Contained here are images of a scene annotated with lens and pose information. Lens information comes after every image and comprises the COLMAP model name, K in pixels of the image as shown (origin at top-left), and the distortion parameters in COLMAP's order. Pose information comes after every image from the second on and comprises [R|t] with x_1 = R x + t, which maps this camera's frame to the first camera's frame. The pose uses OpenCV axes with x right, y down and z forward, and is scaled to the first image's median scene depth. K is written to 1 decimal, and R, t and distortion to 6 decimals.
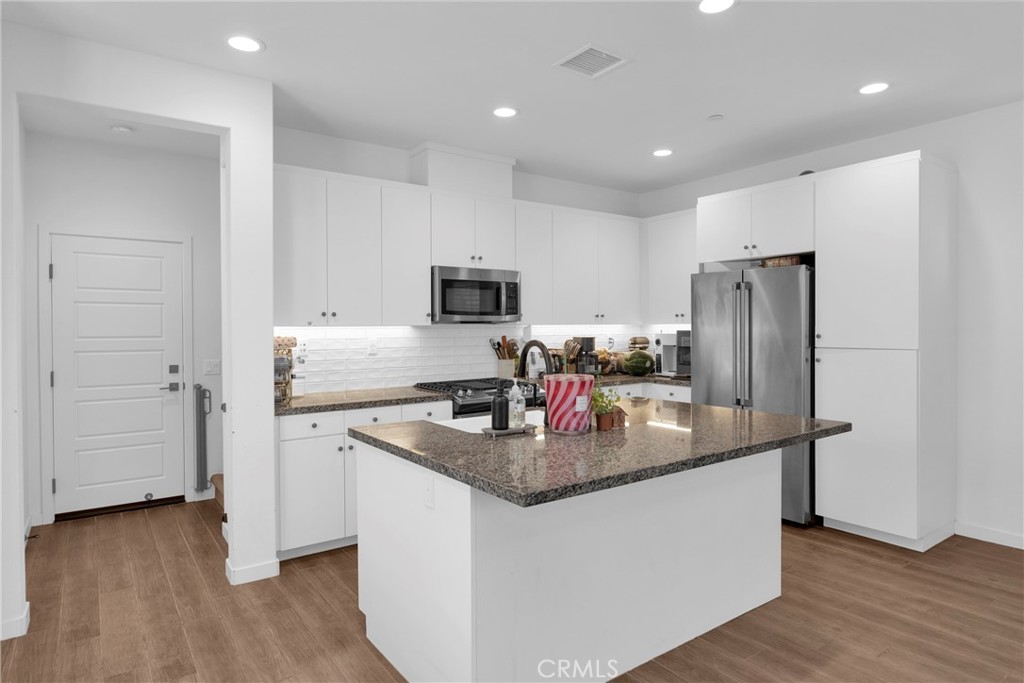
lens RADIAL K [[585.7, 0, 511.0], [0, 585.7, 334.7], [0, 0, 1]] dist [-0.004717, -0.000975]
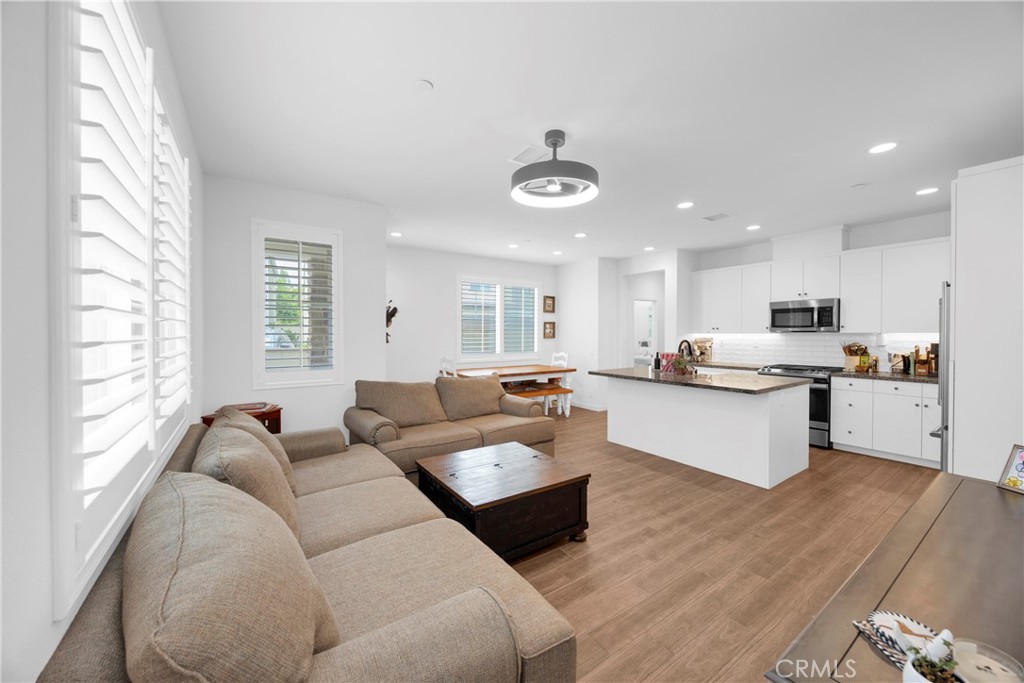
lens RADIAL K [[383.3, 0, 513.1], [0, 383.3, 336.4], [0, 0, 1]] dist [-0.000719, -0.000014]
pose [[-0.015409, 0.015374, -0.999763, 1.102855], [-0.009936, 0.999830, 0.015529, -0.016280], [0.999832, 0.010173, -0.015253, 0.167000]]
